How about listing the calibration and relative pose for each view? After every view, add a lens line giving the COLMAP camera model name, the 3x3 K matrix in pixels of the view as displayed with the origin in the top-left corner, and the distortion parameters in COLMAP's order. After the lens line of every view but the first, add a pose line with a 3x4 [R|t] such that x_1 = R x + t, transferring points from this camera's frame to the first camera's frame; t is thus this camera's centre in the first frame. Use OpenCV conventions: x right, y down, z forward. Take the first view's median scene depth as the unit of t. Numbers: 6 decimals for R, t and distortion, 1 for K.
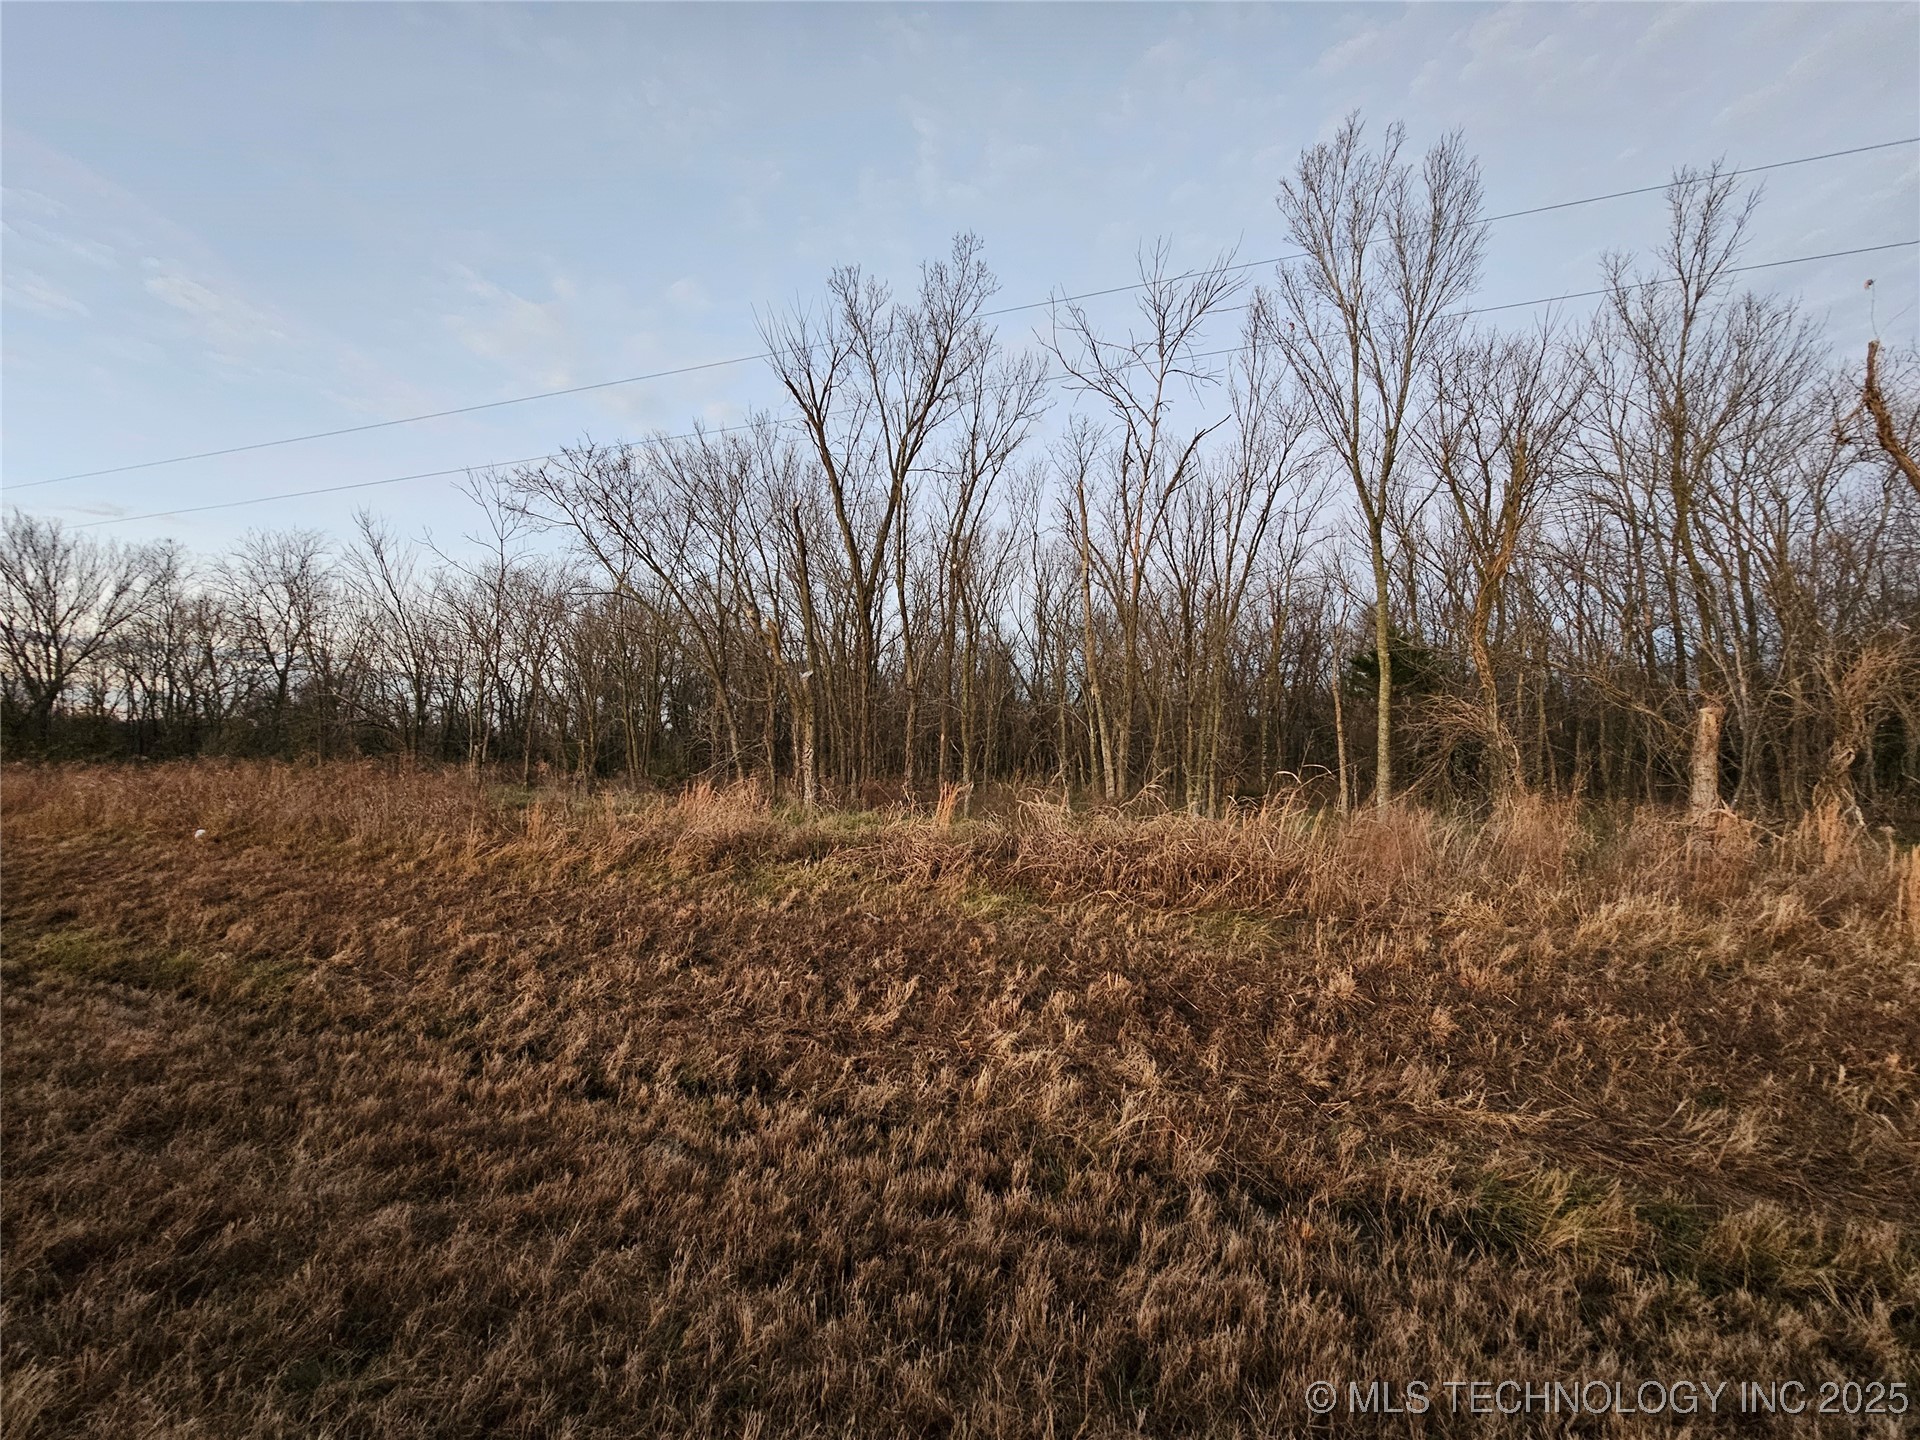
lens RADIAL K [[778.6, 0, 970.3], [0, 778.6, 726.0], [0, 0, 1]] dist [-0.005046, 0.001990]
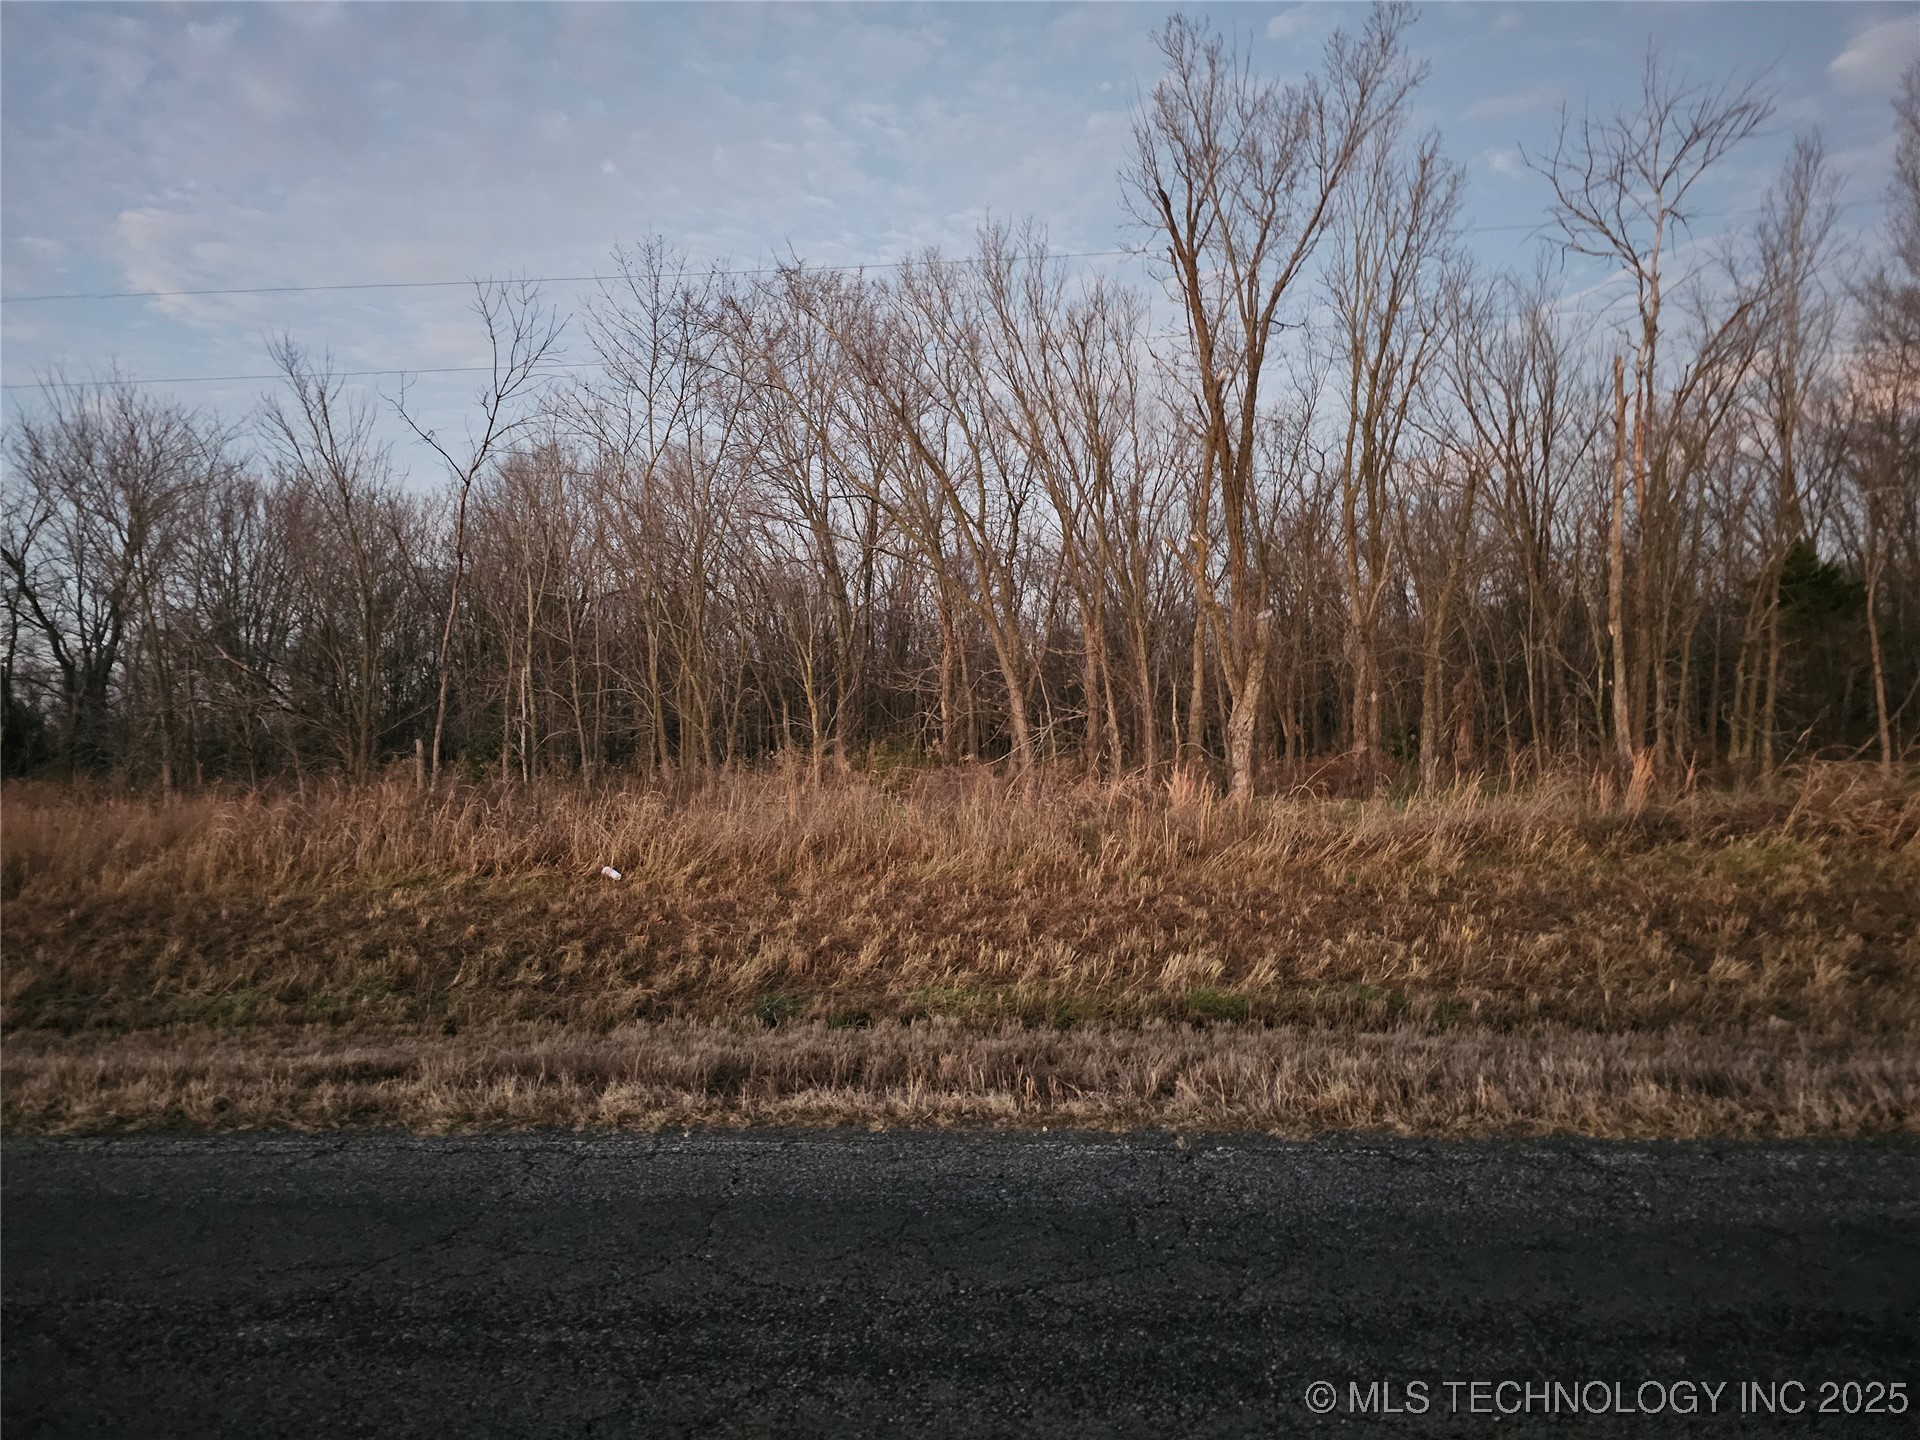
lens RADIAL K [[1276.0, 0, 967.2], [0, 1276.0, 703.7], [0, 0, 1]] dist [0.073067, -0.067473]
pose [[0.967881, -0.032529, 0.249297, -1.479579], [0.028448, 0.999396, 0.019957, -0.026338], [-0.249796, -0.012224, 0.968221, -0.175987]]
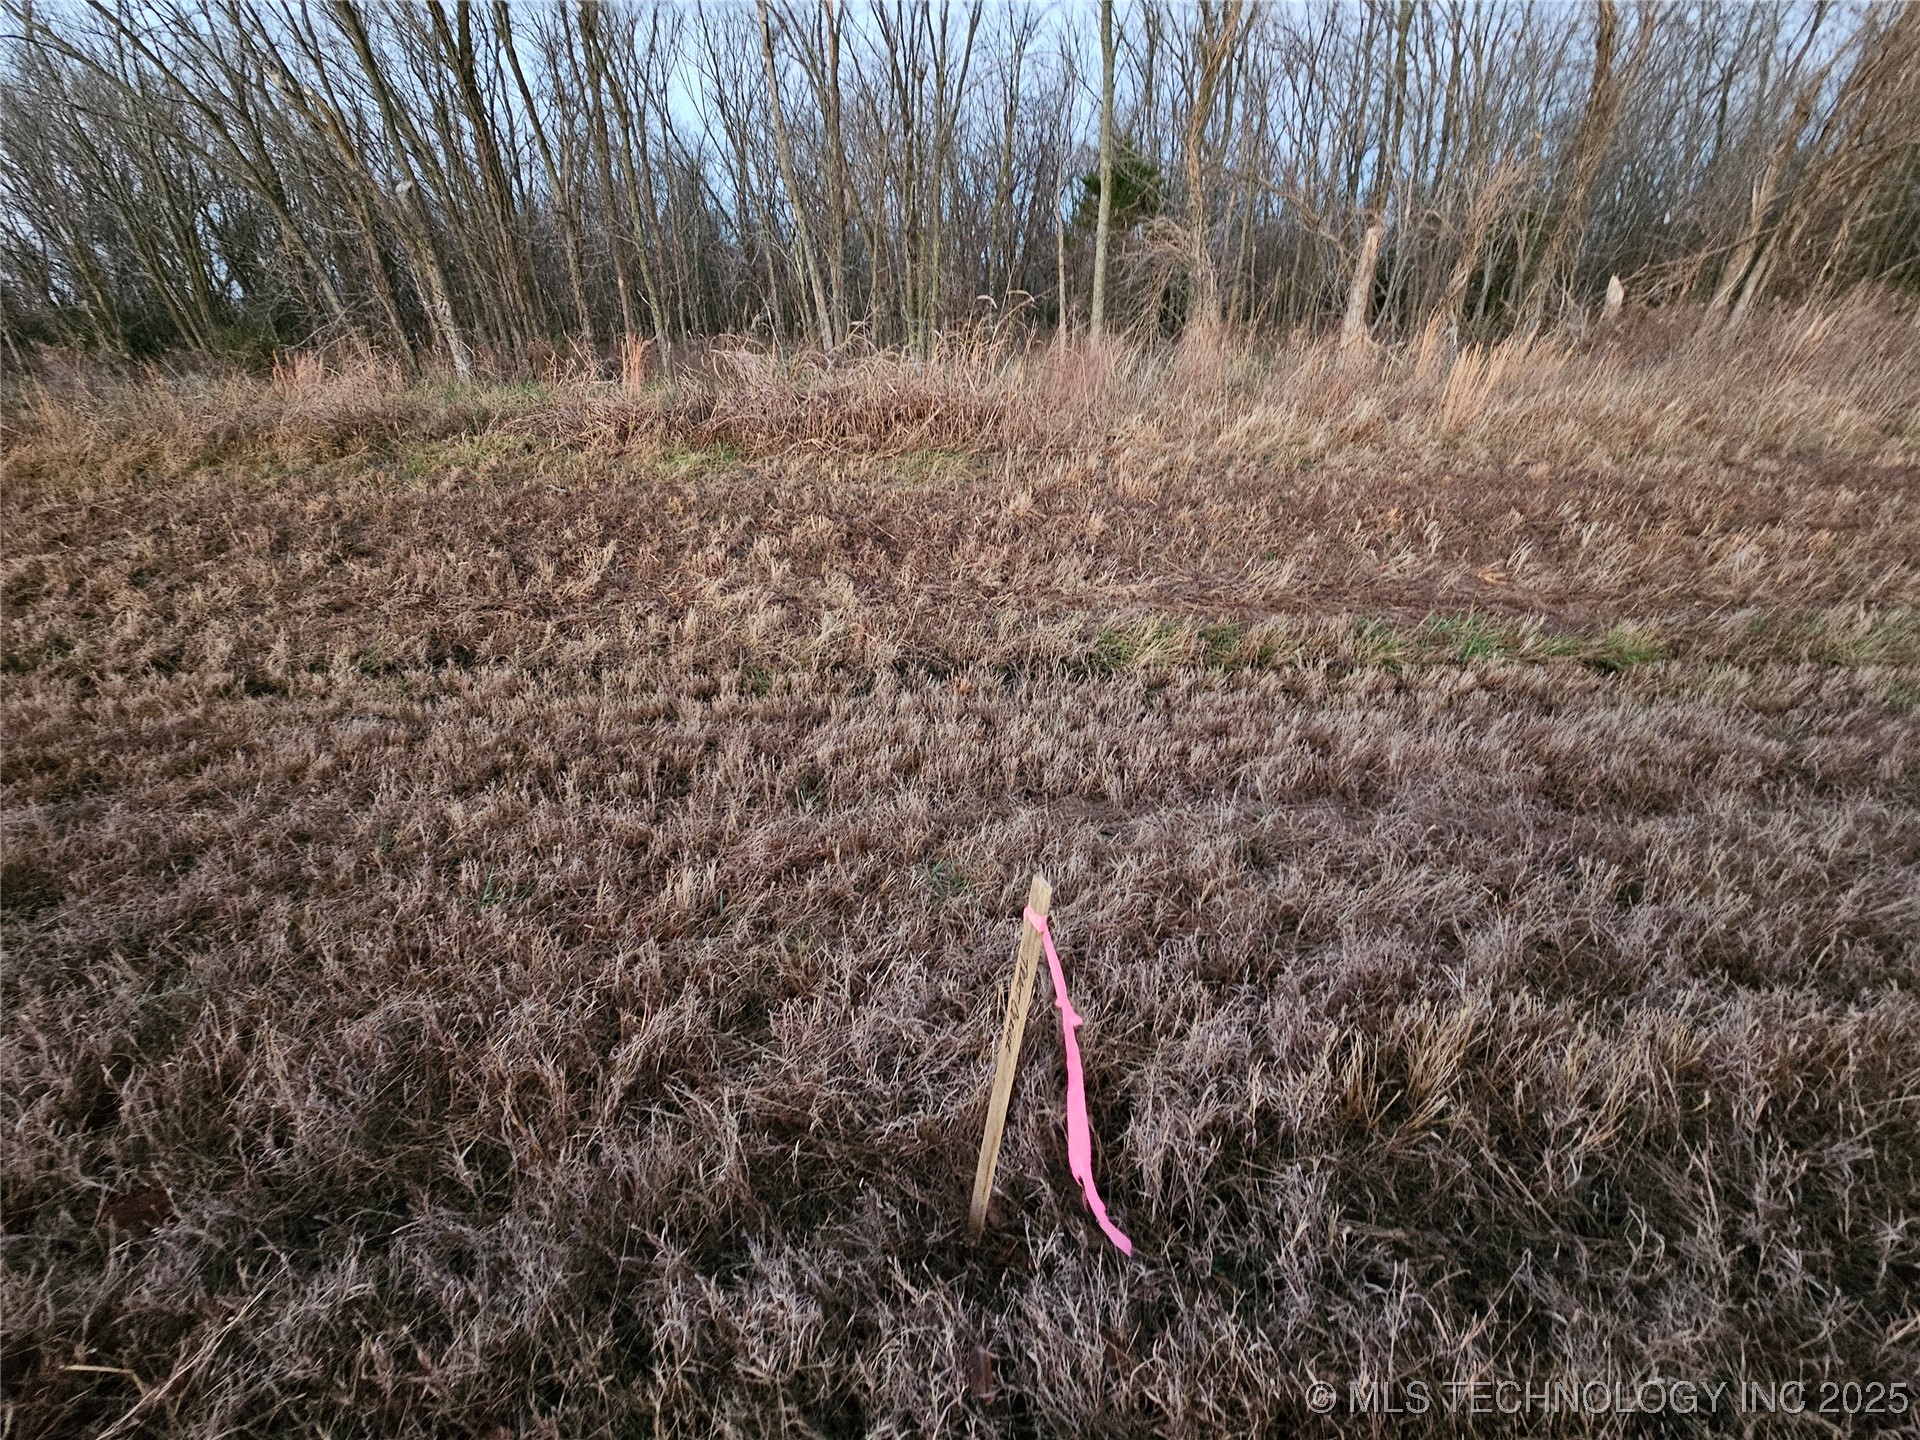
lens RADIAL K [[778.6, 0, 968.0], [0, 778.6, 718.7], [0, 0, 1]] dist [-0.005046, 0.001990]
pose [[0.950580, -0.167538, 0.261398, 0.044195], [0.017879, 0.870056, 0.492628, 0.035371], [-0.309965, -0.463608, 0.830053, -0.028199]]
